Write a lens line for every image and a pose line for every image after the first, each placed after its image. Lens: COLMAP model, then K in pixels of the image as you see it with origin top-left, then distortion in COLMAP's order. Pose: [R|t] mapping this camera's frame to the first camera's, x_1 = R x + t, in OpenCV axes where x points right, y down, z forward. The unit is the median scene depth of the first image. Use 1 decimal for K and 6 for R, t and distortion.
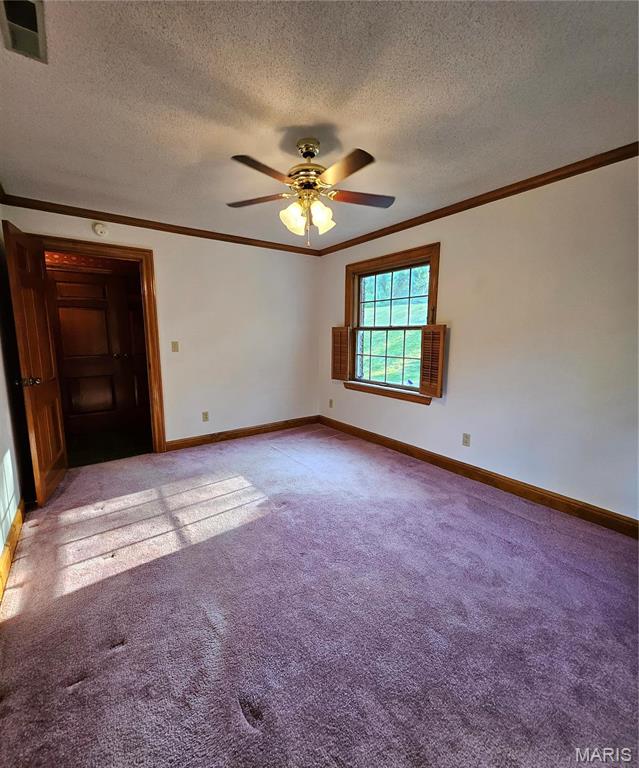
lens RADIAL K [[333.8, 0, 318.5], [0, 333.8, 382.2], [0, 0, 1]] dist [0.006017, -0.001412]
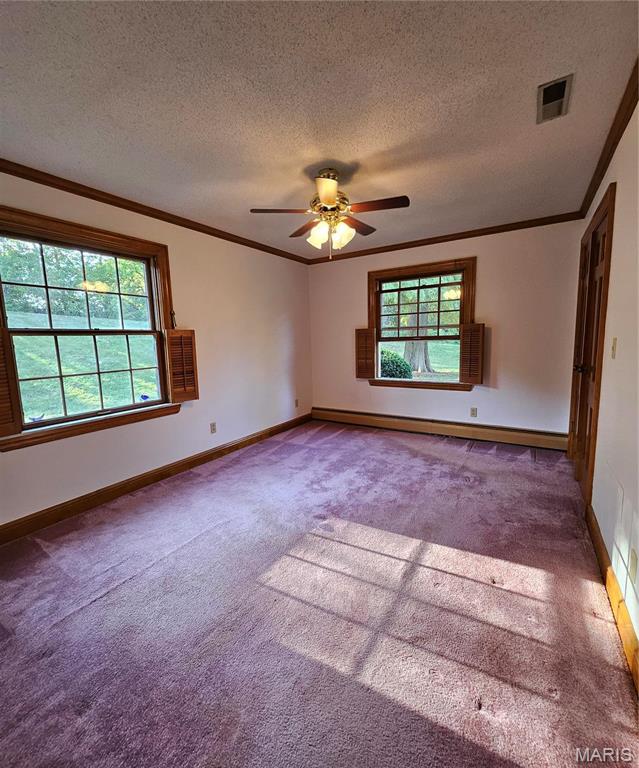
lens RADIAL K [[333.8, 0, 318.7], [0, 333.8, 383.1], [0, 0, 1]] dist [0.006017, -0.001412]
pose [[-0.360914, -0.121135, 0.924699, -0.667880], [0.158315, 0.969179, 0.188753, -0.125685], [-0.919063, 0.214517, -0.330613, 0.889828]]
